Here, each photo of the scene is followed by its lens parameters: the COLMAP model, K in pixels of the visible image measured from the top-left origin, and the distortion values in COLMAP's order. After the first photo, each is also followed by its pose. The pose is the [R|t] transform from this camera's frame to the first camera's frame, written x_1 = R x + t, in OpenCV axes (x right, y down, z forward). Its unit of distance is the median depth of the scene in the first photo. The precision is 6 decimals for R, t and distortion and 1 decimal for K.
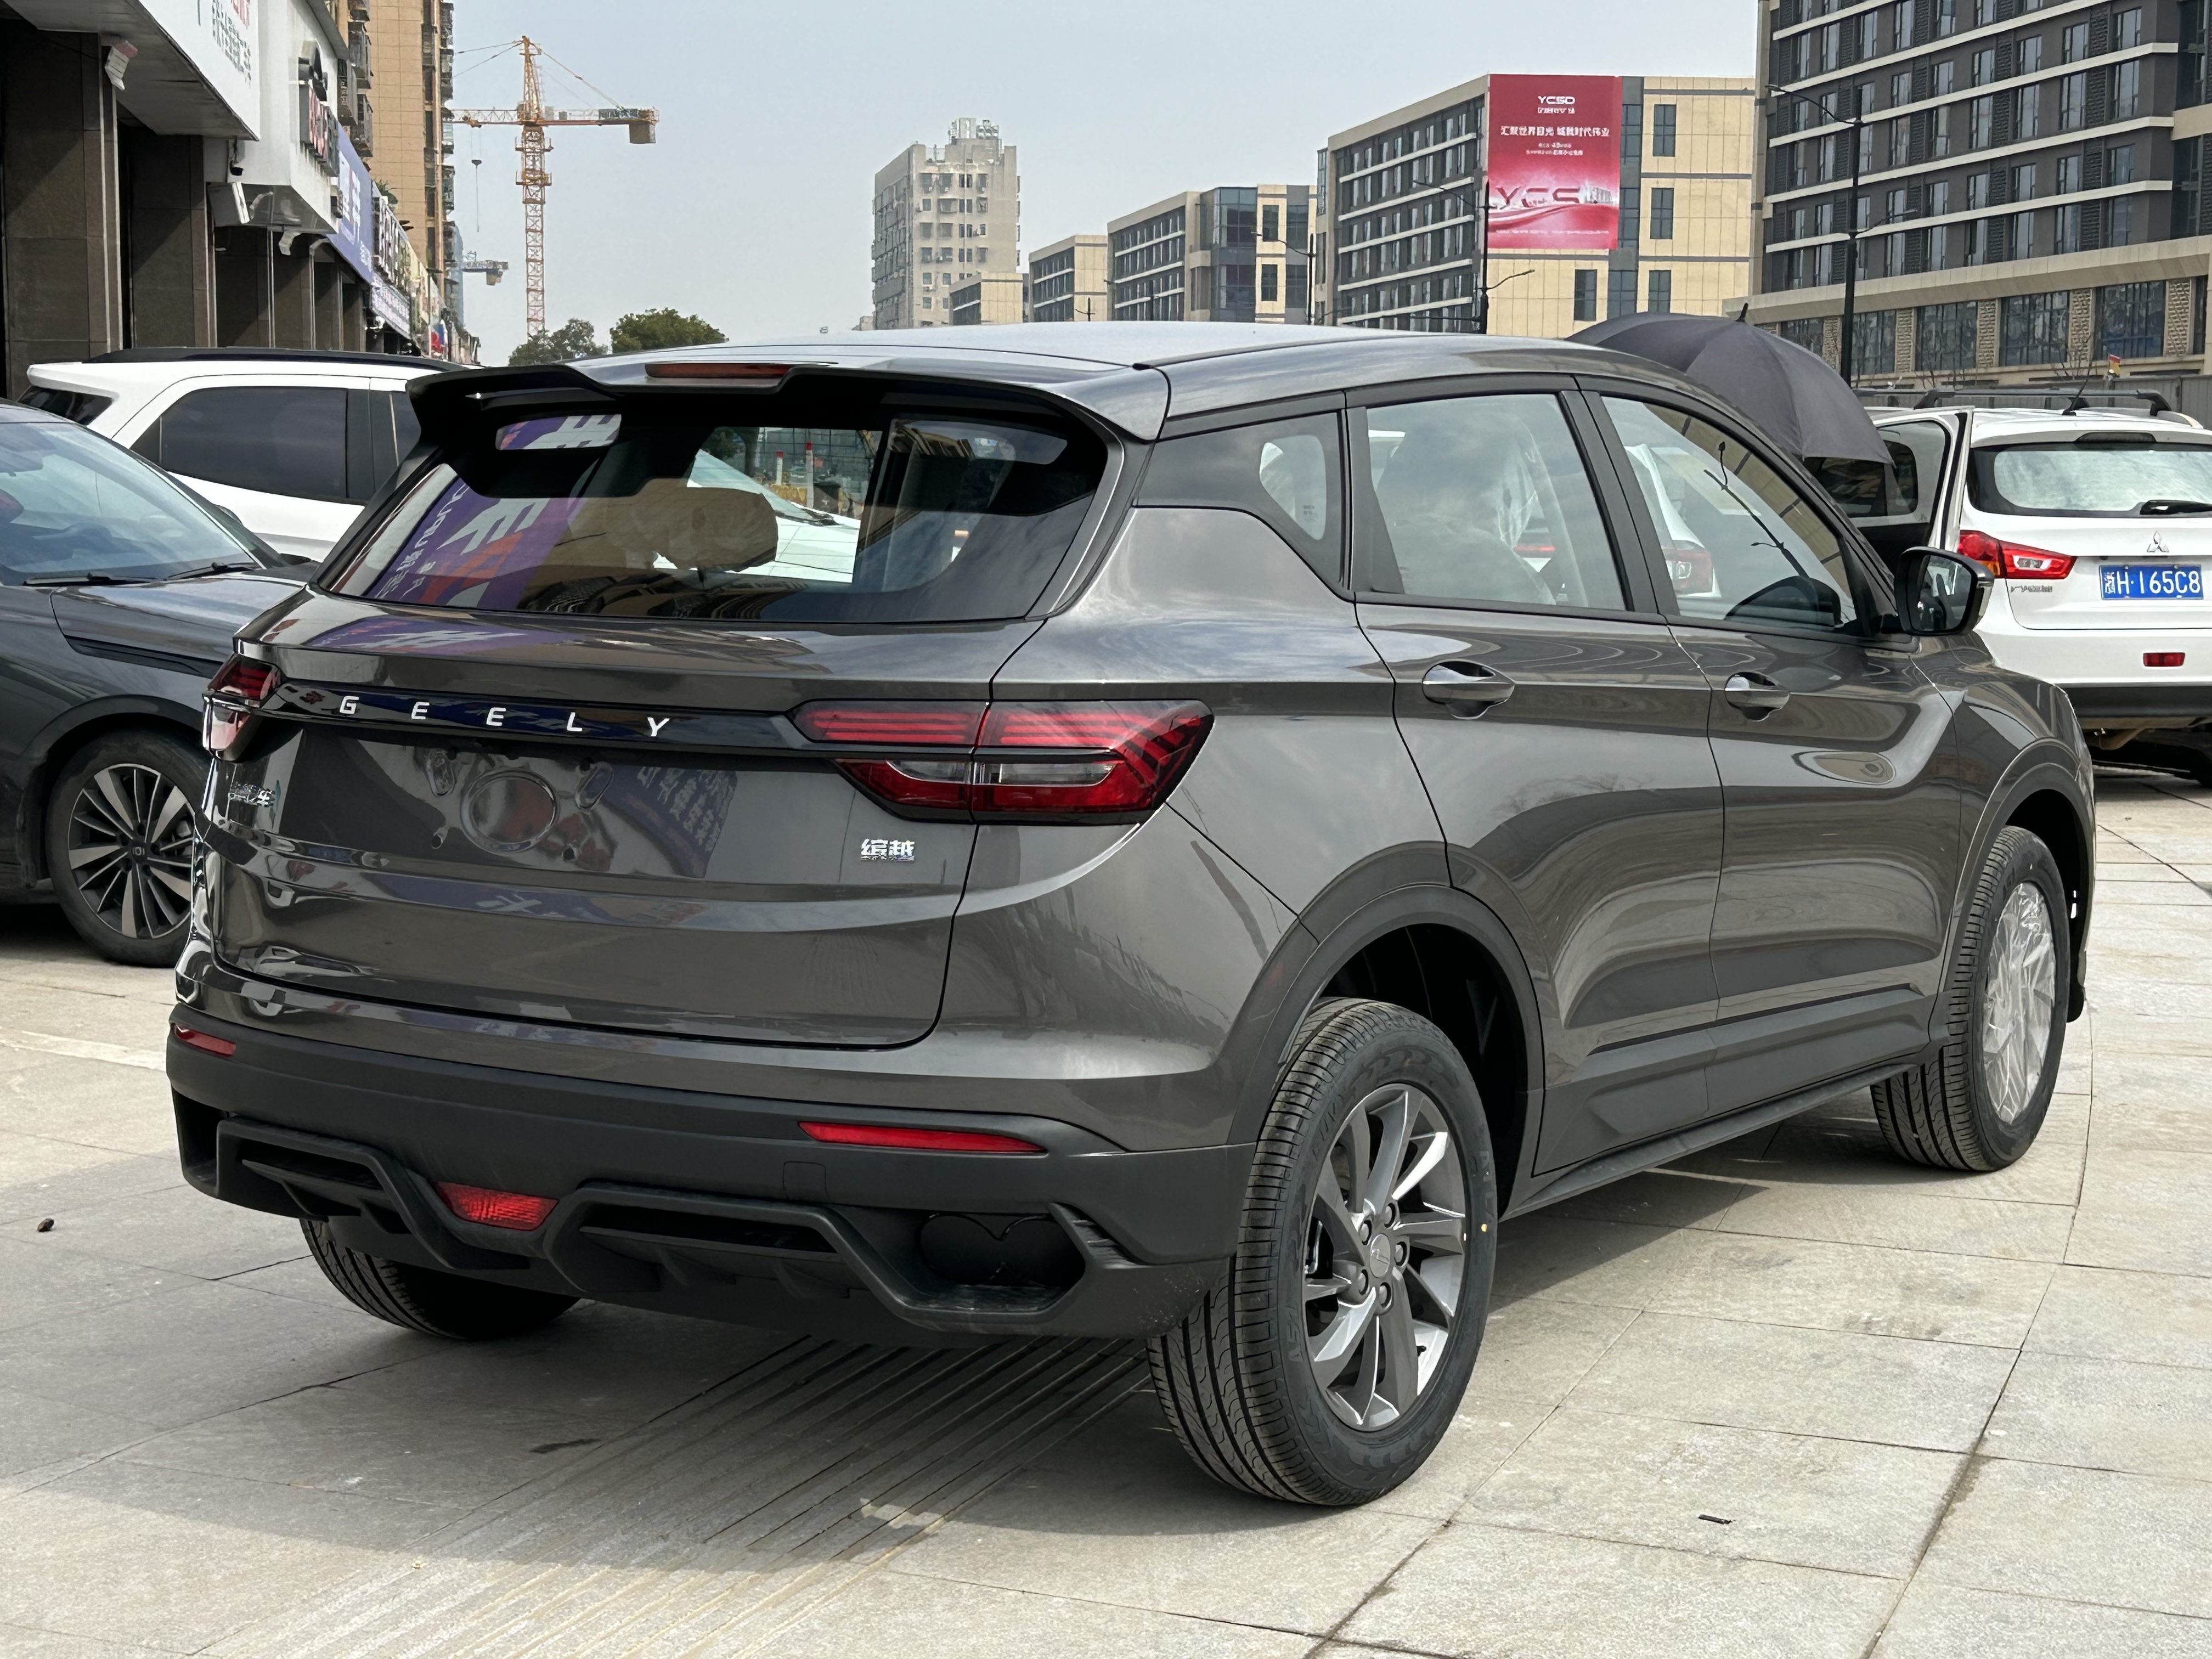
lens RADIAL K [[3588.2, 0, 1106.0], [0, 3588.2, 829.5], [0, 0, 1]] dist [0.113431, -0.098347]
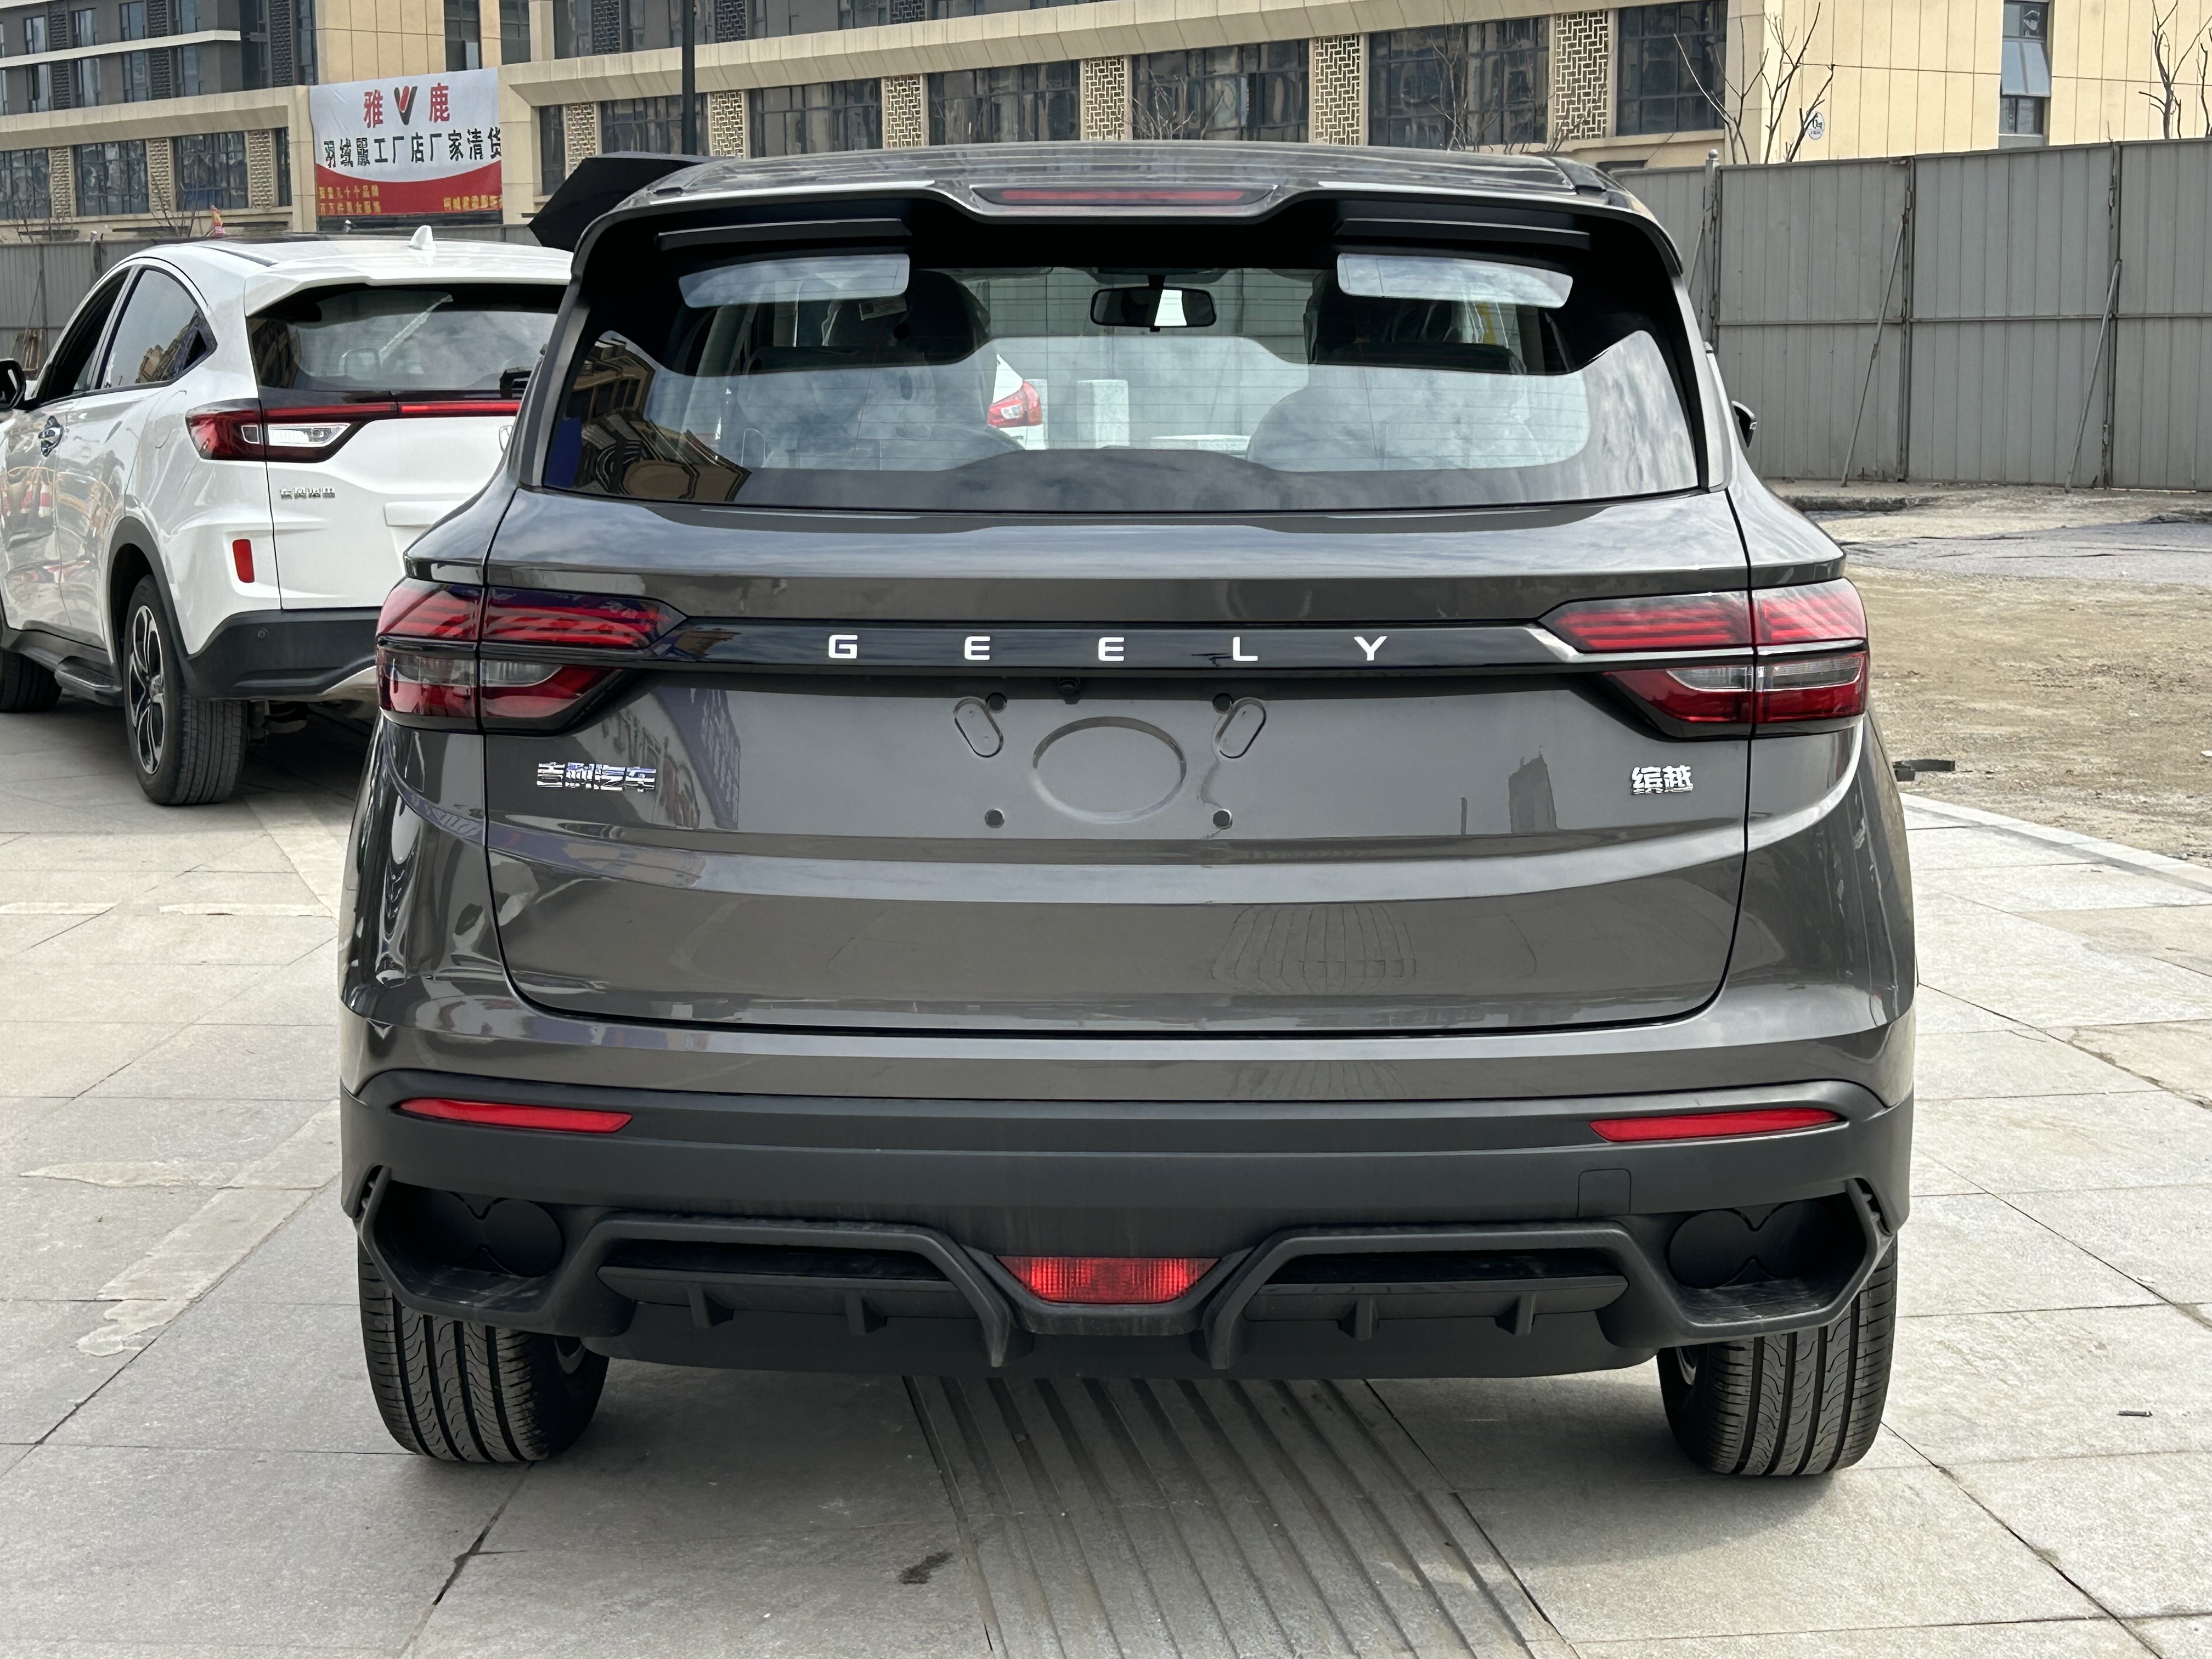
lens RADIAL K [[3587.6, 0, 1106.0], [0, 3587.6, 829.5], [0, 0, 1]] dist [0.076182, -0.096169]
pose [[0.857758, -0.088179, 0.506434, -0.496507], [0.067580, 0.995971, 0.058954, -0.033786], [-0.509592, -0.016343, 0.860261, 0.302994]]
